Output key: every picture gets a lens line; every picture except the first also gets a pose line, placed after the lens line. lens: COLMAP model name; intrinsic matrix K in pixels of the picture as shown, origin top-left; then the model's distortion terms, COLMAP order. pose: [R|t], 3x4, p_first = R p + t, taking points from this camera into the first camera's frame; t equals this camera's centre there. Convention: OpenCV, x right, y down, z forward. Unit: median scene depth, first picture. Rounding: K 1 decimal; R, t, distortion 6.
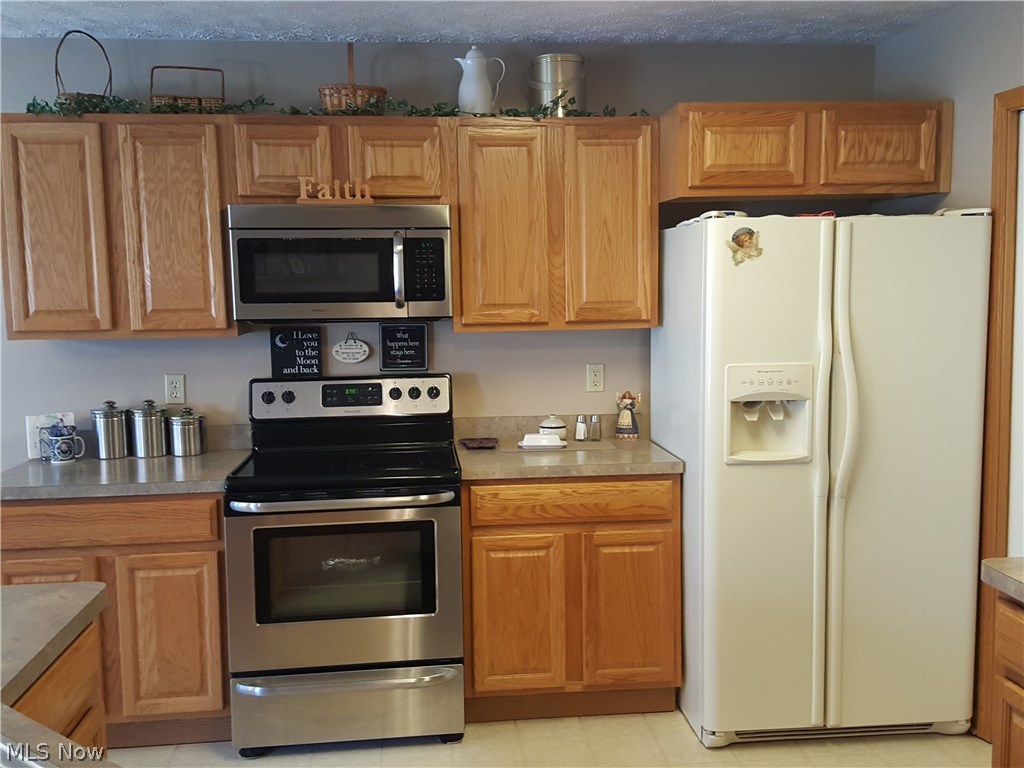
lens RADIAL K [[1005.7, 0, 500.3], [0, 1005.7, 389.4], [0, 0, 1]] dist [0.189575, -0.344719]
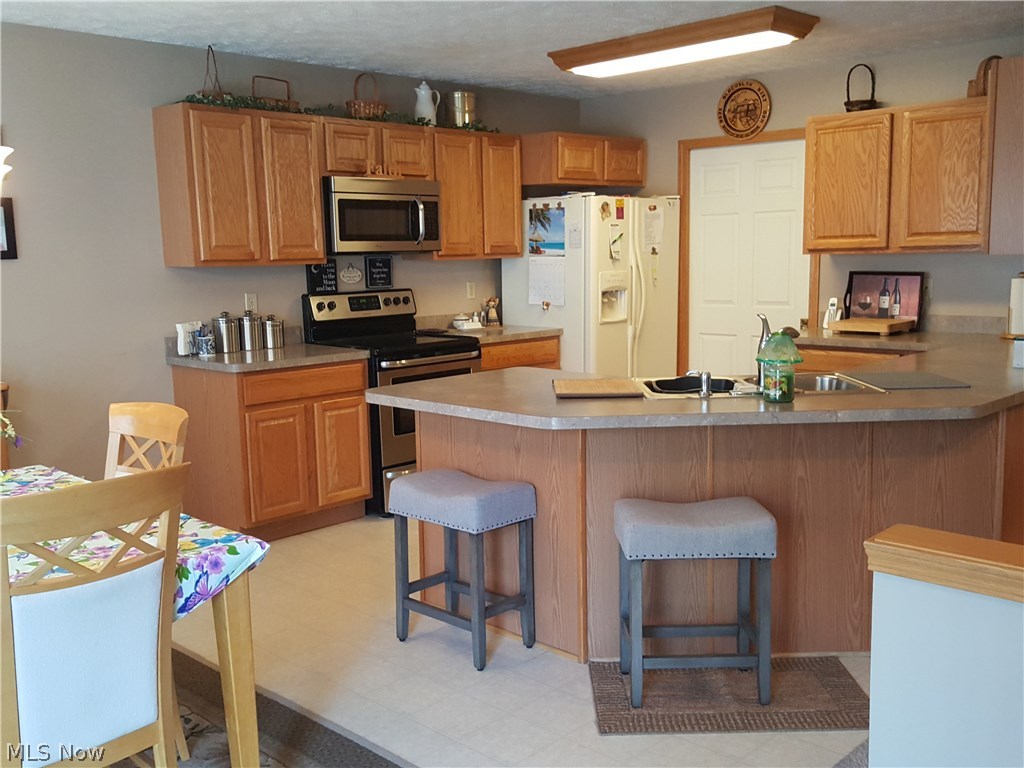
lens RADIAL K [[1000.5, 0, 520.1], [0, 1000.5, 398.1], [0, 0, 1]] dist [0.197703, -0.379505]
pose [[0.764633, -0.097084, 0.637111, -1.042299], [0.071396, 0.995264, 0.065973, 0.070765], [-0.640499, -0.004958, 0.767943, -0.354666]]
